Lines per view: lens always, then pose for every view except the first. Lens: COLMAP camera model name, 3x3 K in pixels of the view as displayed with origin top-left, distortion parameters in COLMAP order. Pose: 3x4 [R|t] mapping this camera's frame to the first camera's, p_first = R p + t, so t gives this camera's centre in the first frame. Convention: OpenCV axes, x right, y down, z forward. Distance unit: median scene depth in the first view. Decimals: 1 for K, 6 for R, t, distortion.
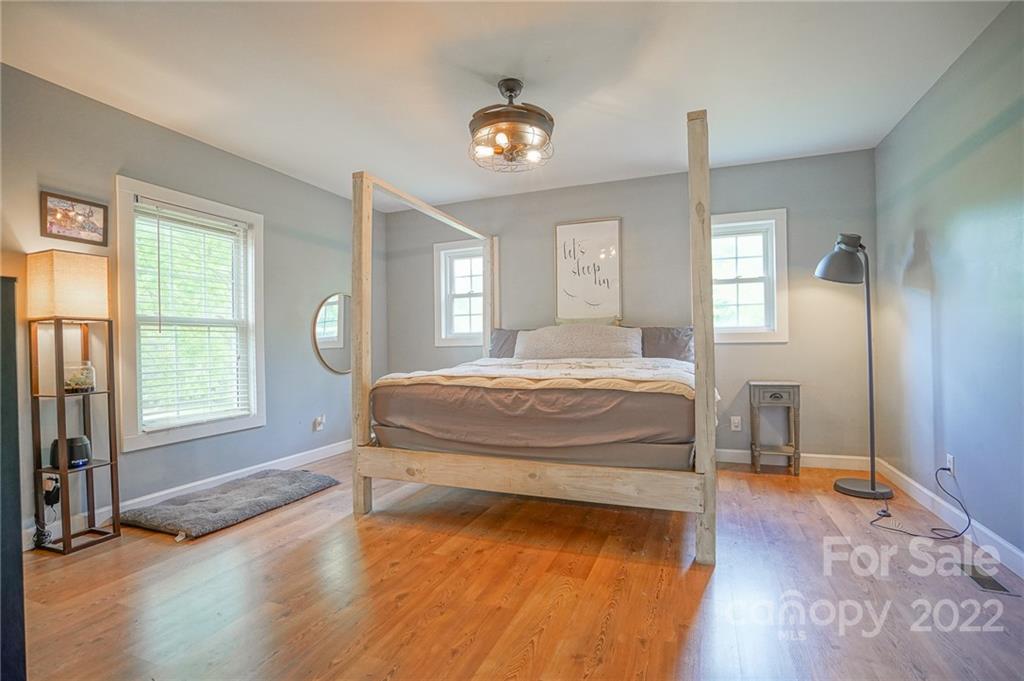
lens RADIAL K [[486.8, 0, 510.0], [0, 486.8, 345.0], [0, 0, 1]] dist [-0.060717, 0.022892]
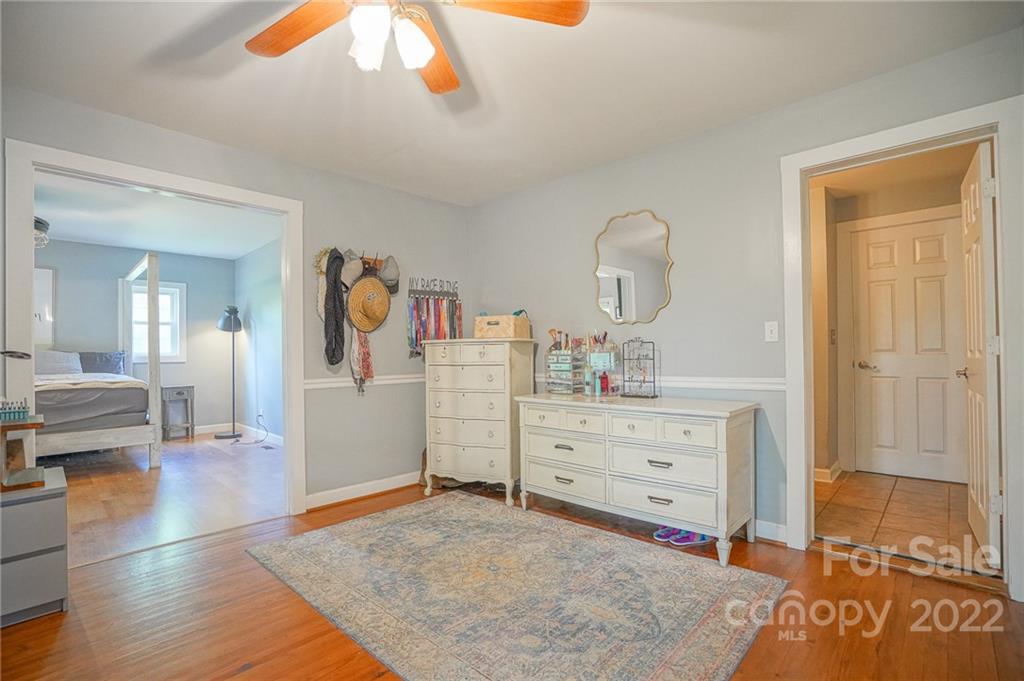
lens RADIAL K [[469.4, 0, 509.2], [0, 469.4, 344.9], [0, 0, 1]] dist [-0.056750, 0.020512]
pose [[0.382638, 0.026950, 0.923505, -0.525079], [0.014489, 0.999277, -0.035164, 0.007914], [-0.923785, 0.026836, 0.381971, -0.741170]]
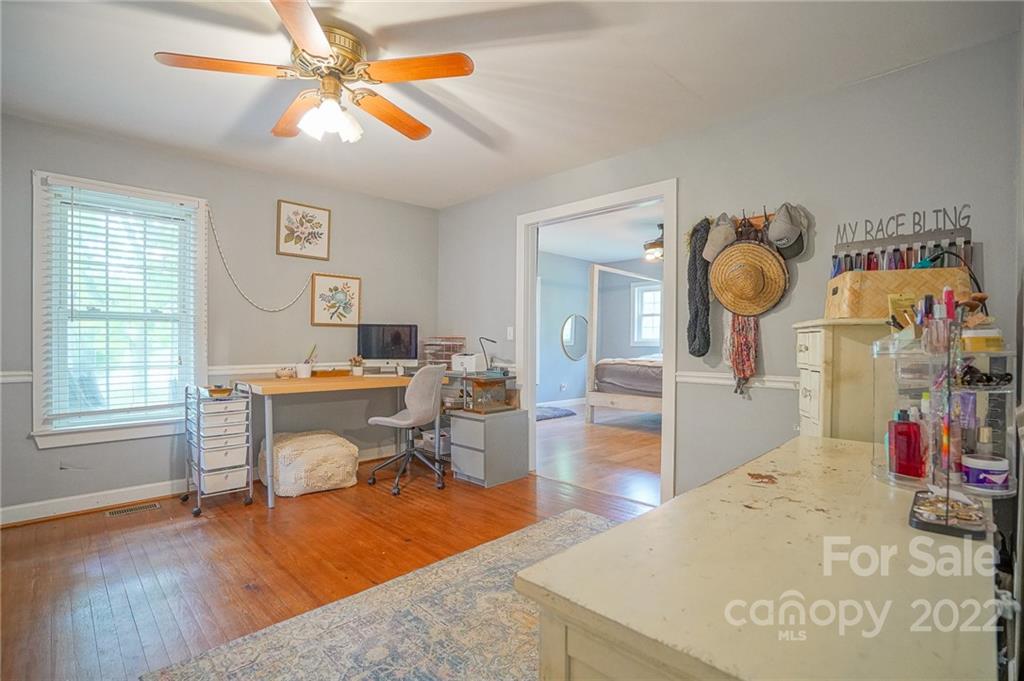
lens RADIAL K [[486.8, 0, 510.0], [0, 486.8, 345.0], [0, 0, 1]] dist [-0.060717, 0.022892]
pose [[0.913721, 0.026071, -0.405504, 0.196387], [-0.024267, 0.999660, 0.009591, -0.009046], [0.405616, 0.001077, 0.914043, -0.932812]]
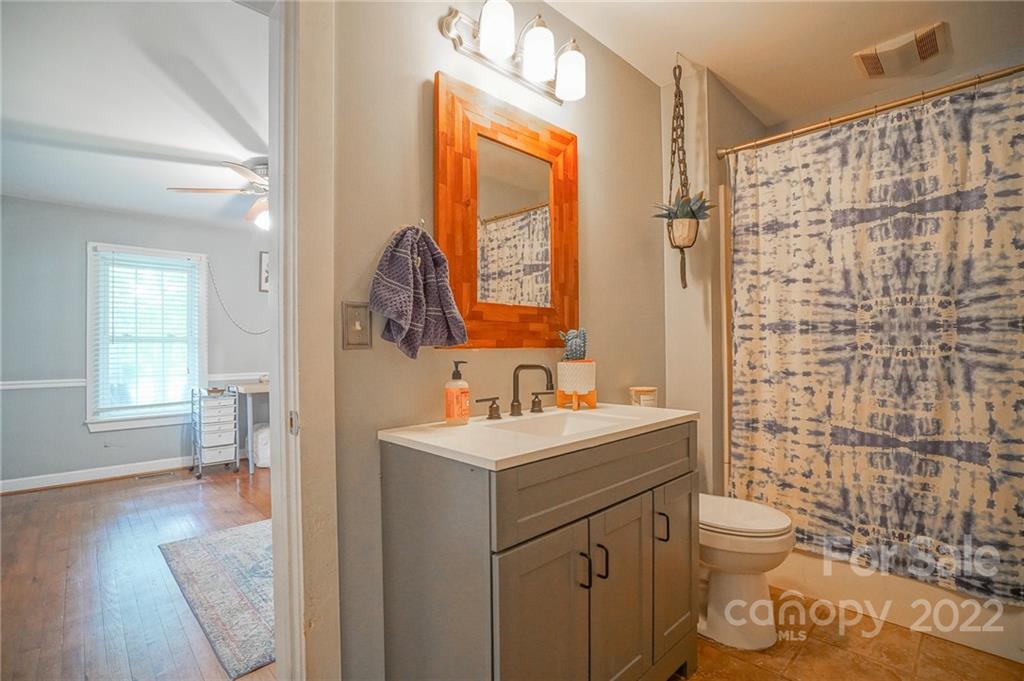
lens RADIAL K [[469.4, 0, 509.2], [0, 469.4, 344.9], [0, 0, 1]] dist [-0.056750, 0.020512]
pose [[0.909176, 0.001405, -0.416410, 0.535177], [-0.007347, 0.999893, -0.012667, -0.014412], [0.416347, 0.014576, 0.909089, -1.111689]]
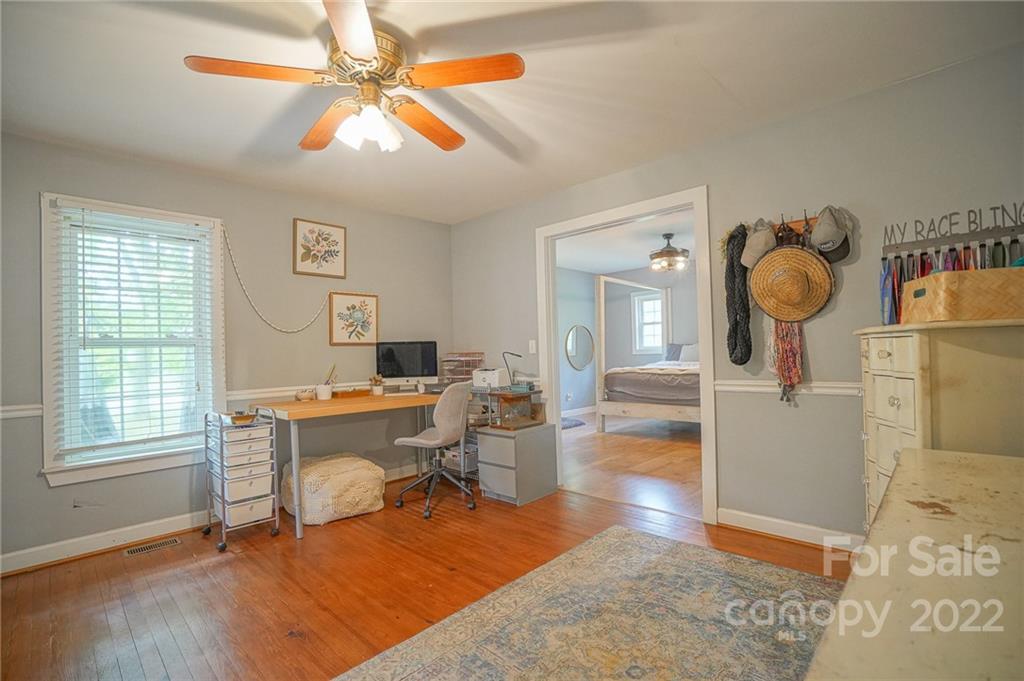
lens RADIAL K [[469.4, 0, 509.2], [0, 469.4, 344.9], [0, 0, 1]] dist [-0.056750, 0.020512]
pose [[0.922725, -0.014026, -0.385204, 0.105221], [0.009115, 0.999852, -0.014572, -0.014373], [0.385351, 0.009935, 0.922716, -0.915374]]
